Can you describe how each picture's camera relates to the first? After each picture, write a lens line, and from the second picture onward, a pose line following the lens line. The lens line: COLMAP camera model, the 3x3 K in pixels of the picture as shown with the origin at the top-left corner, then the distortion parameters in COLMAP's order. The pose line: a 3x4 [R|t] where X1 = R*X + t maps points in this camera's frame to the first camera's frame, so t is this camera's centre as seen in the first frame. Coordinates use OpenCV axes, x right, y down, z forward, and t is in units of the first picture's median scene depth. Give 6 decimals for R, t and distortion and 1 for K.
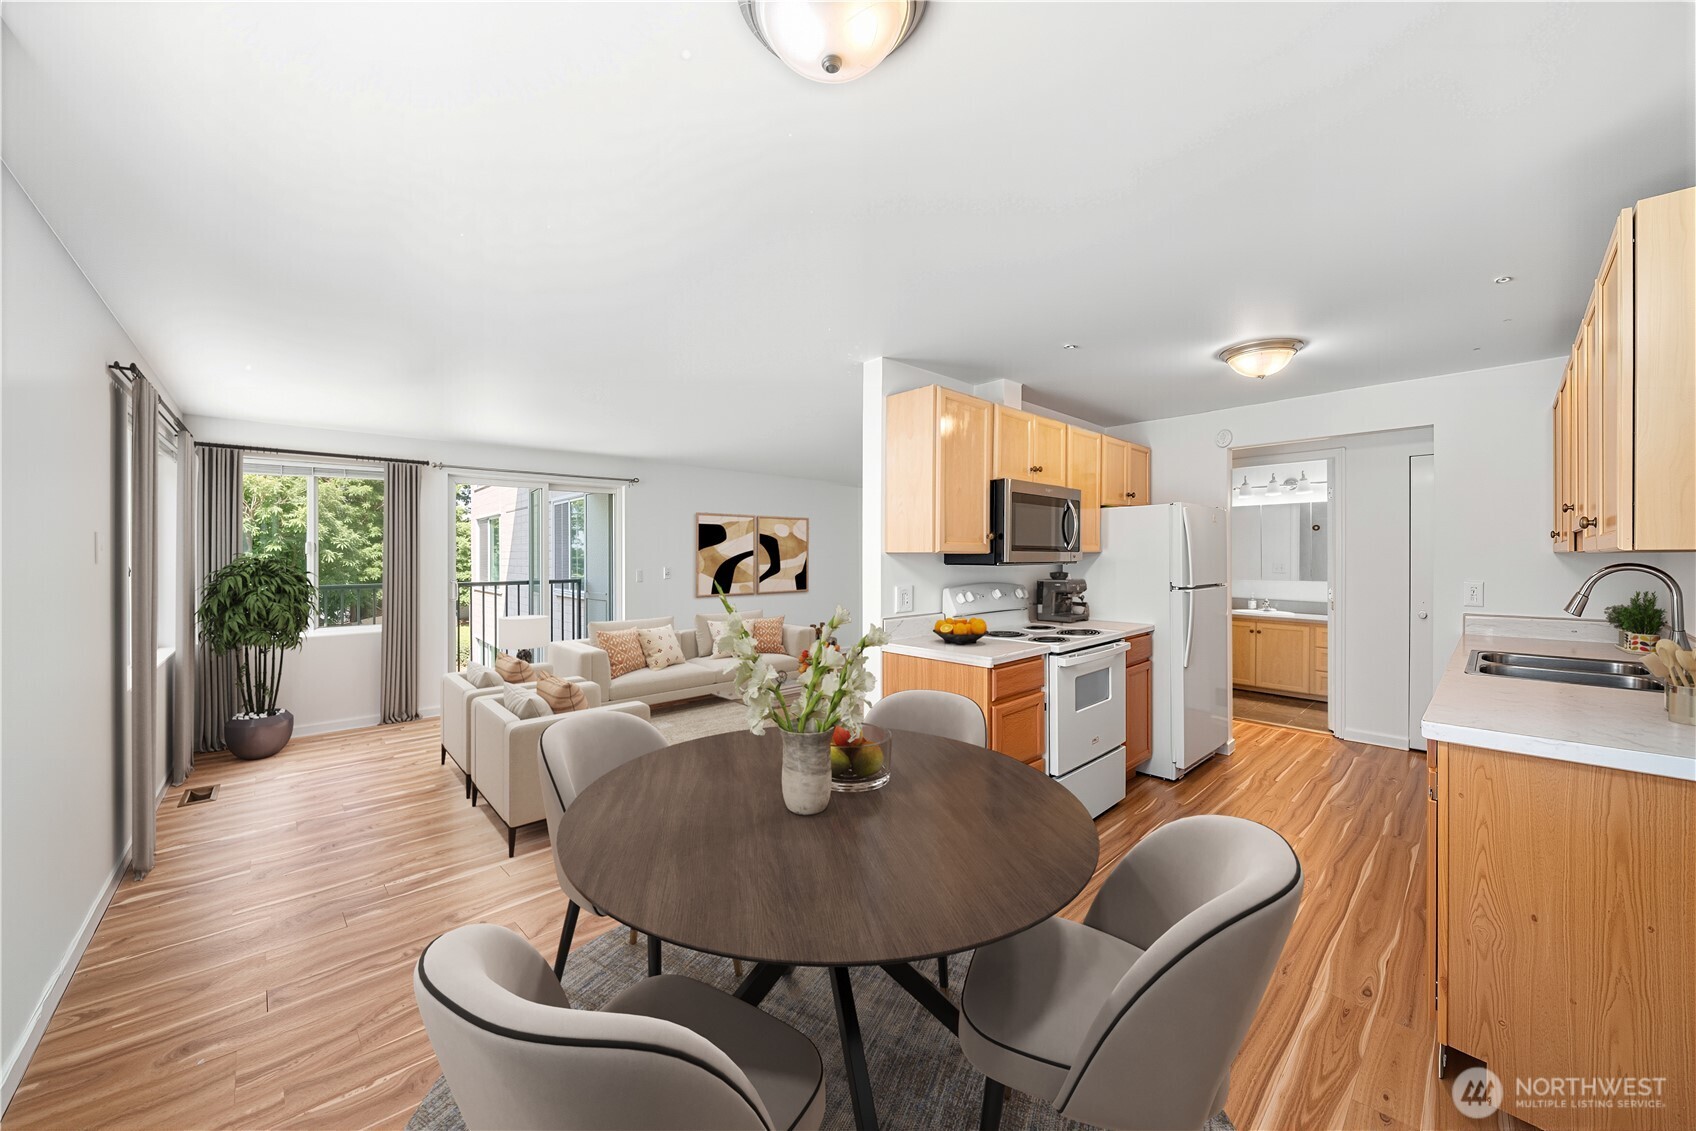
lens RADIAL K [[600.5, 0, 848.0], [0, 600.5, 565.5], [0, 0, 1]] dist [-0.000268, -0.000010]
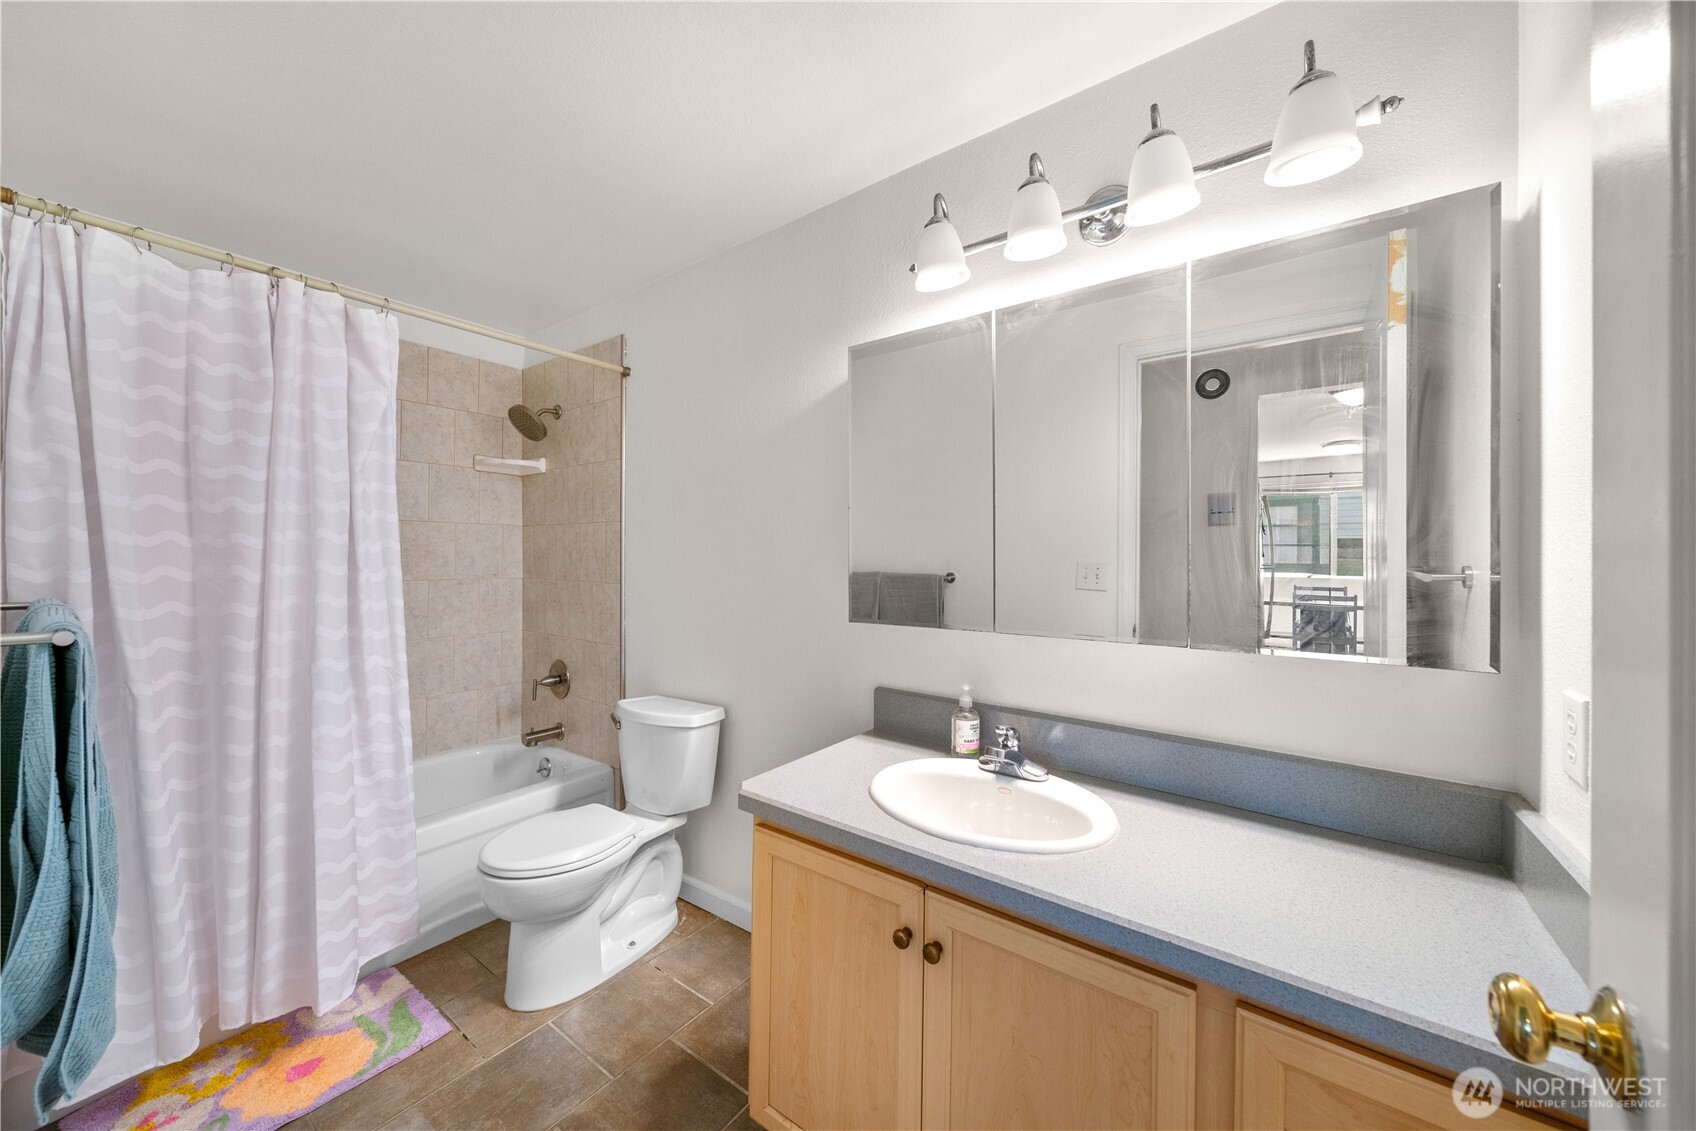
lens RADIAL K [[600.5, 0, 848.0], [0, 600.5, 565.5], [0, 0, 1]] dist [-0.000268, -0.000010]
pose [[0.982007, 0.007805, 0.188682, 0.621255], [-0.006722, 0.999957, -0.006379, -0.003080], [-0.188723, 0.004996, 0.982018, 0.824467]]
